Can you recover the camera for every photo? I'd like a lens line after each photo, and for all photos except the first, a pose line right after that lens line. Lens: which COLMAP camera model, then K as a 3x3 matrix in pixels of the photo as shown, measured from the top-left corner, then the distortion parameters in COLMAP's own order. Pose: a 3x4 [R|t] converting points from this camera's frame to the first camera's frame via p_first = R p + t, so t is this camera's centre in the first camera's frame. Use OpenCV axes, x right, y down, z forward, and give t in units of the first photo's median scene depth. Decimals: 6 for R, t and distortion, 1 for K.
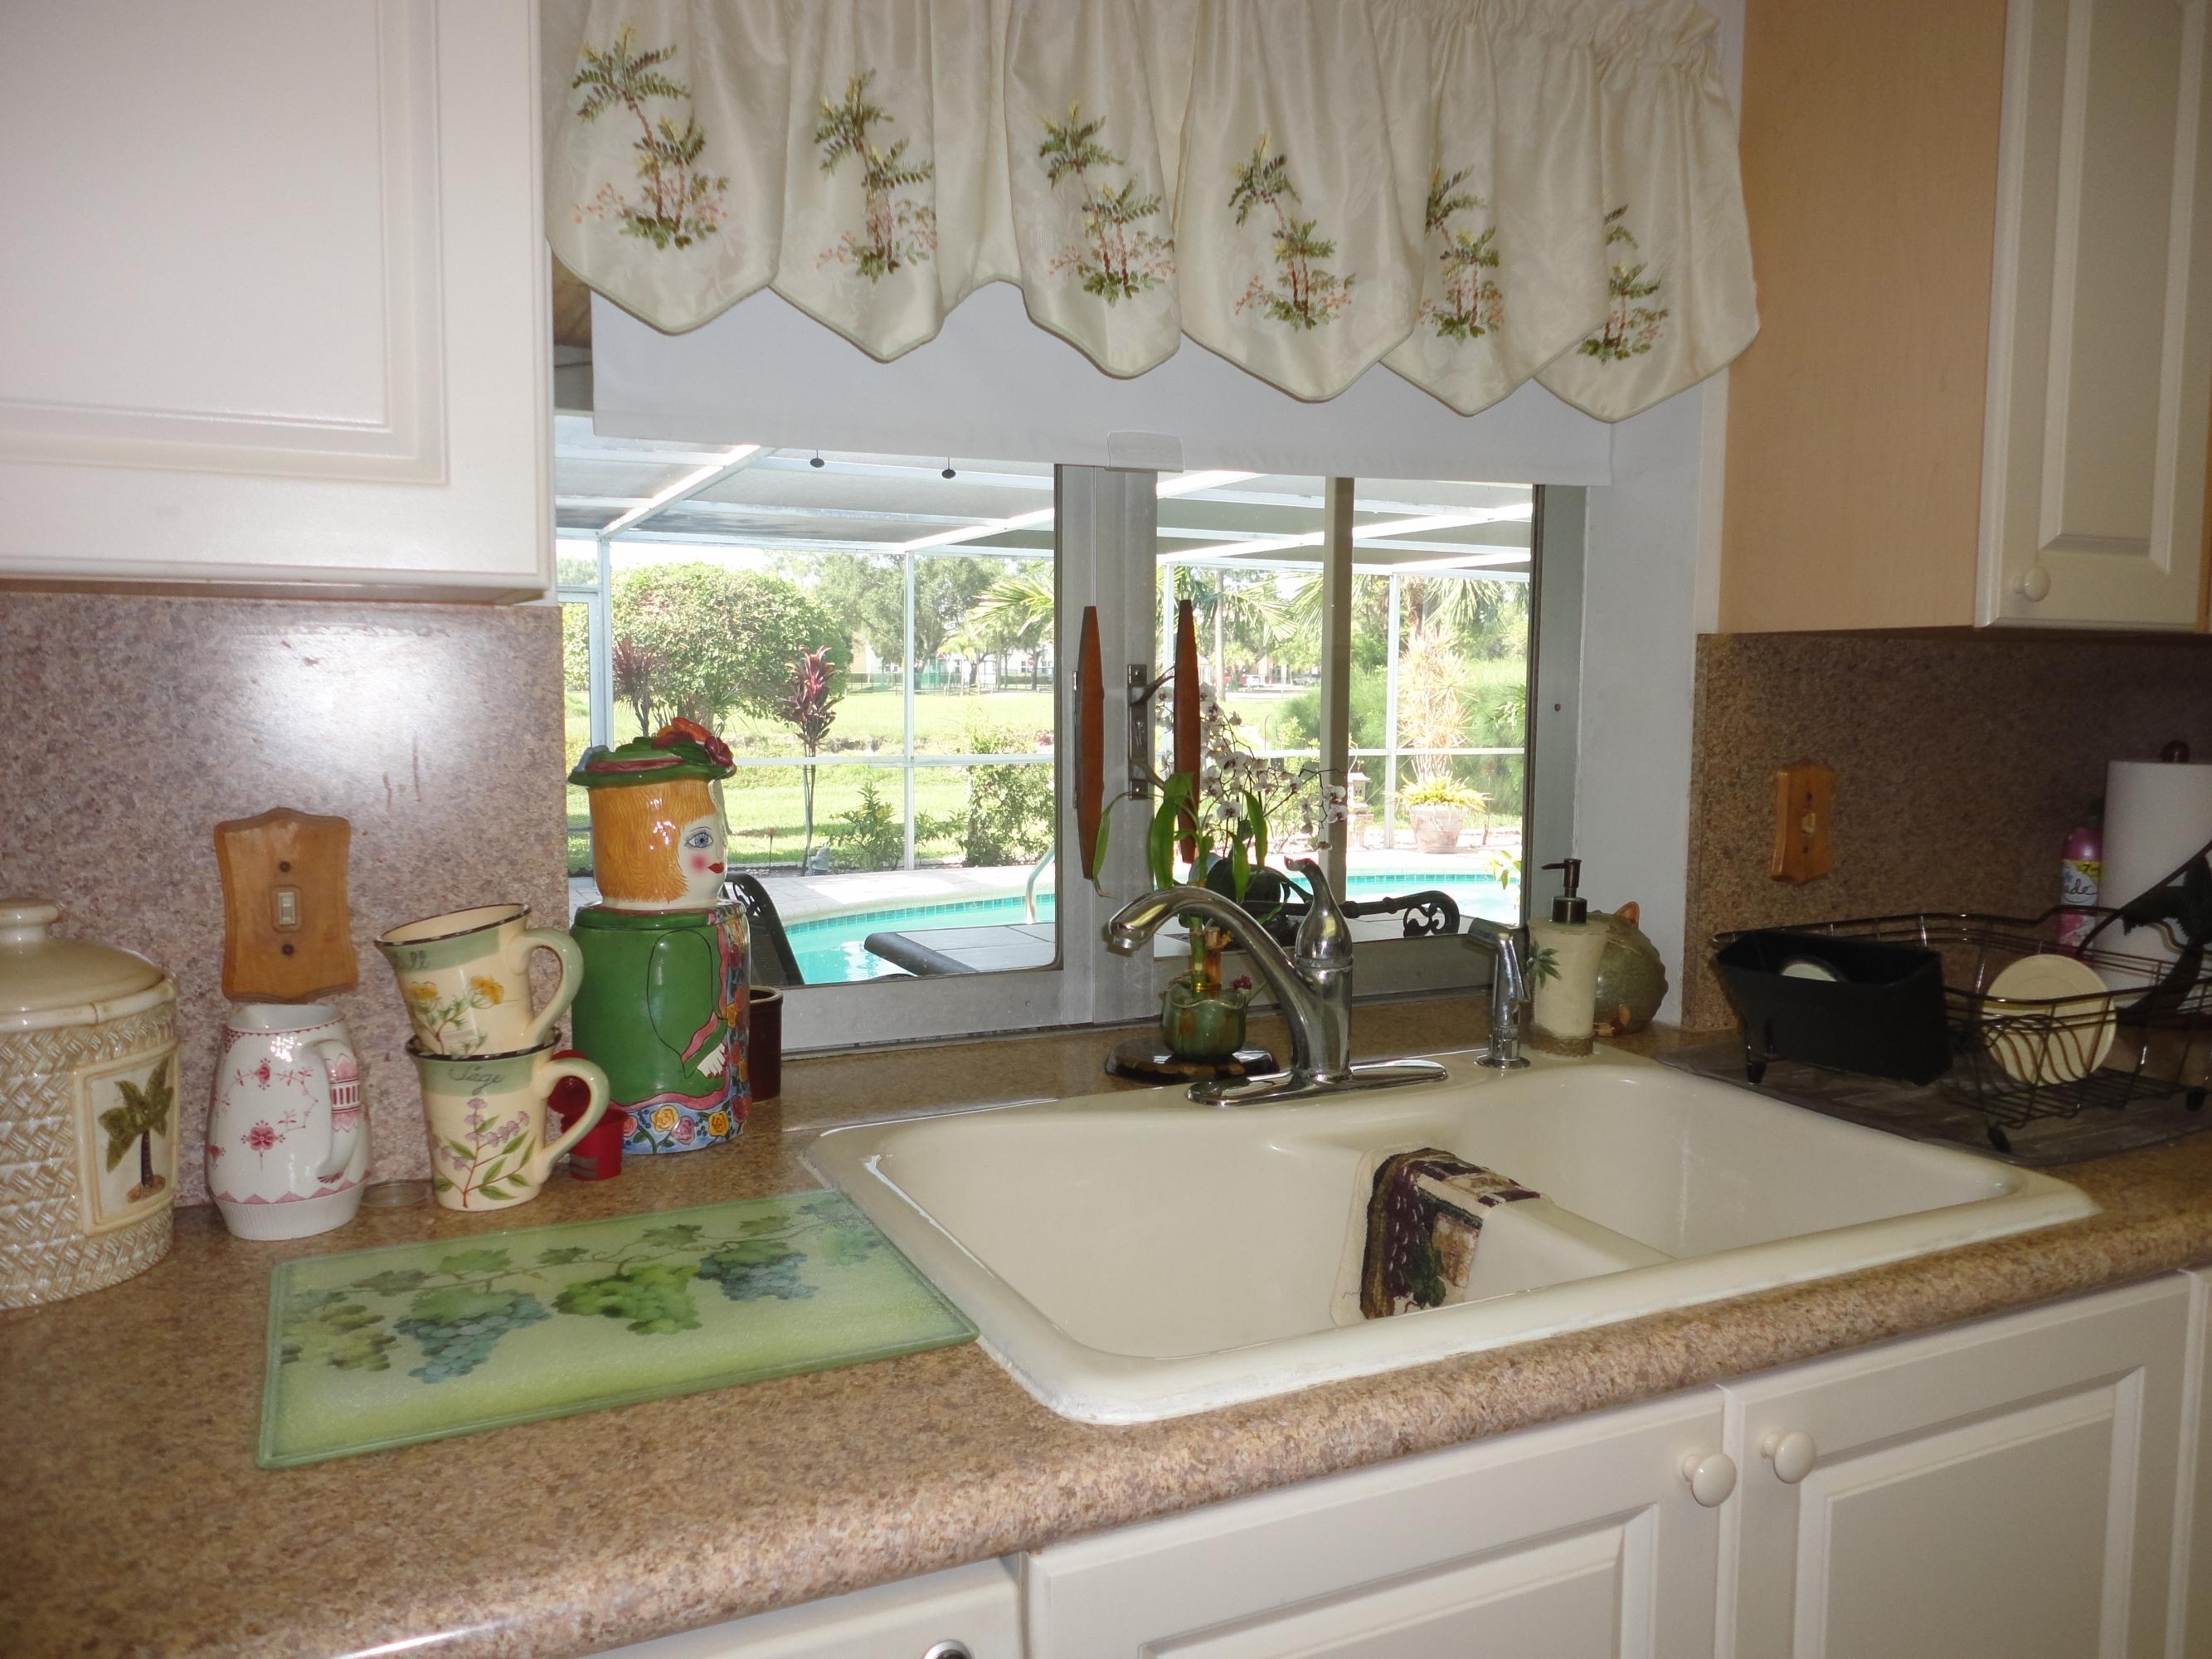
lens RADIAL K [[1619.5, 0, 1106.0], [0, 1619.5, 829.5], [0, 0, 1]] dist [0.009252, 0.000923]
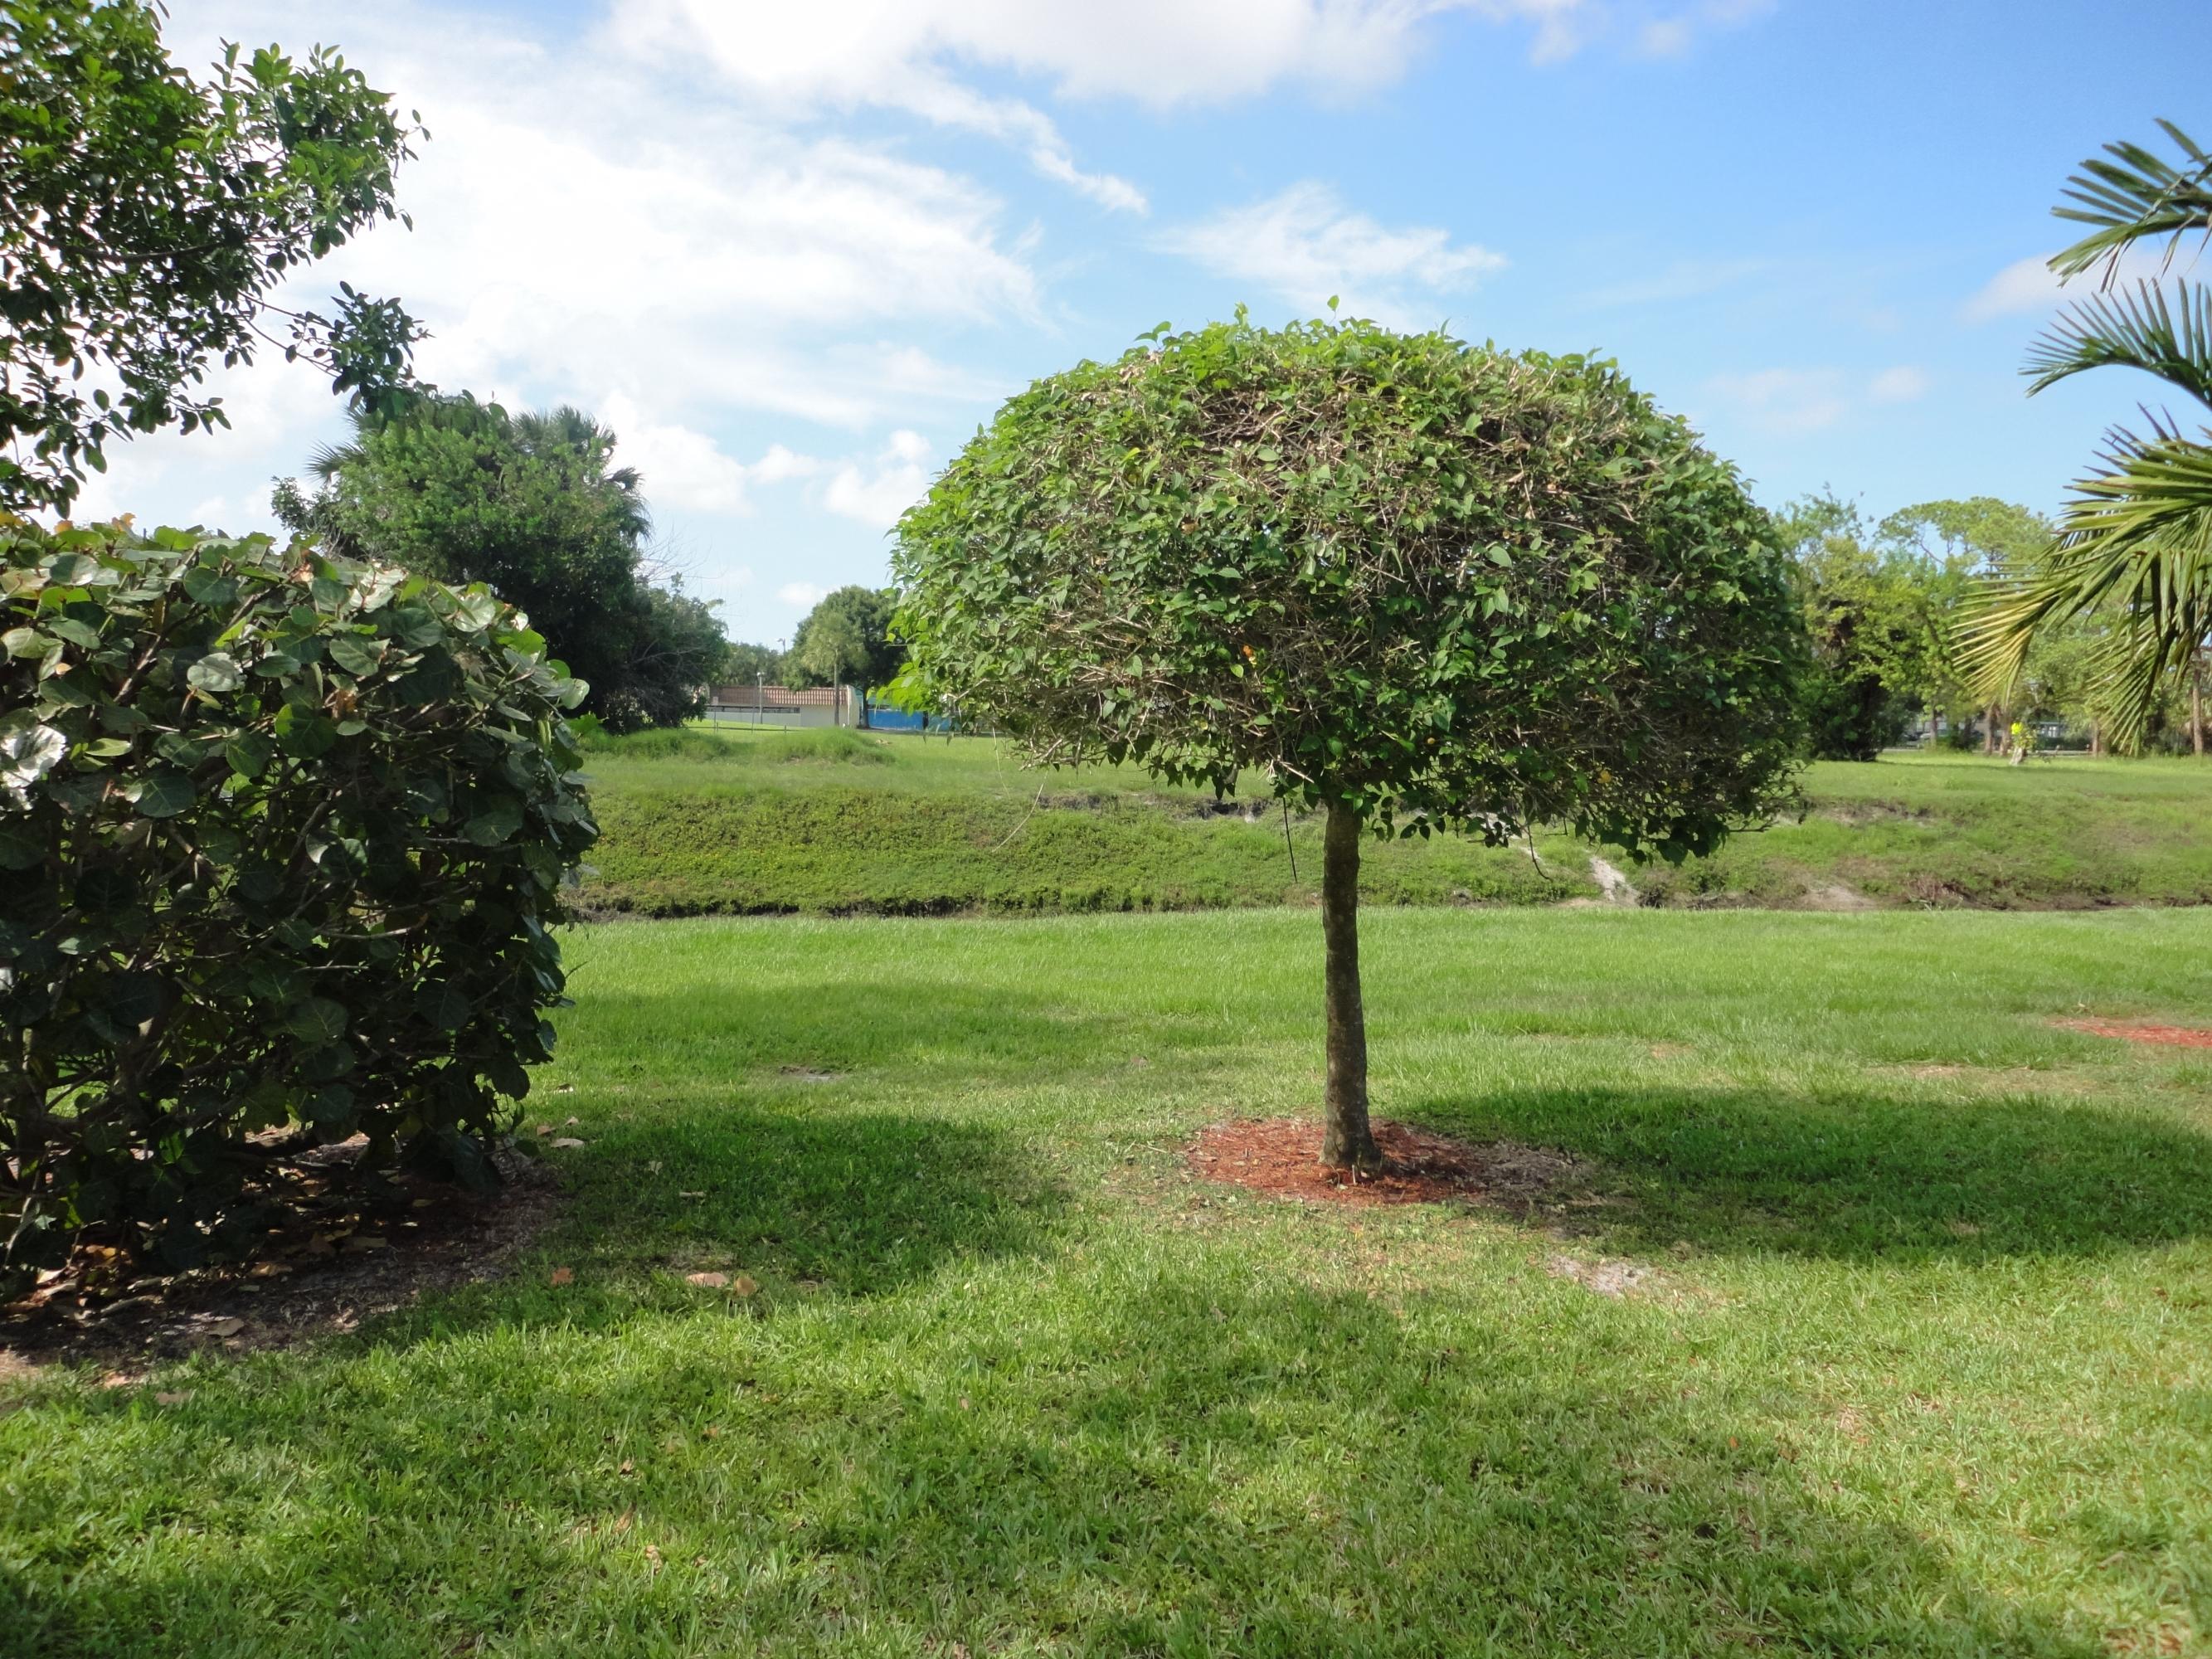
lens RADIAL K [[1635.8, 0, 1096.6], [0, 1635.8, 809.9], [0, 0, 1]] dist [0.059669, 0.000123]
pose [[0.985694, 0.023151, -0.166947, -0.252014], [-0.029761, 0.998864, -0.037206, -0.059969], [0.165897, 0.041642, 0.985264, 0.695150]]
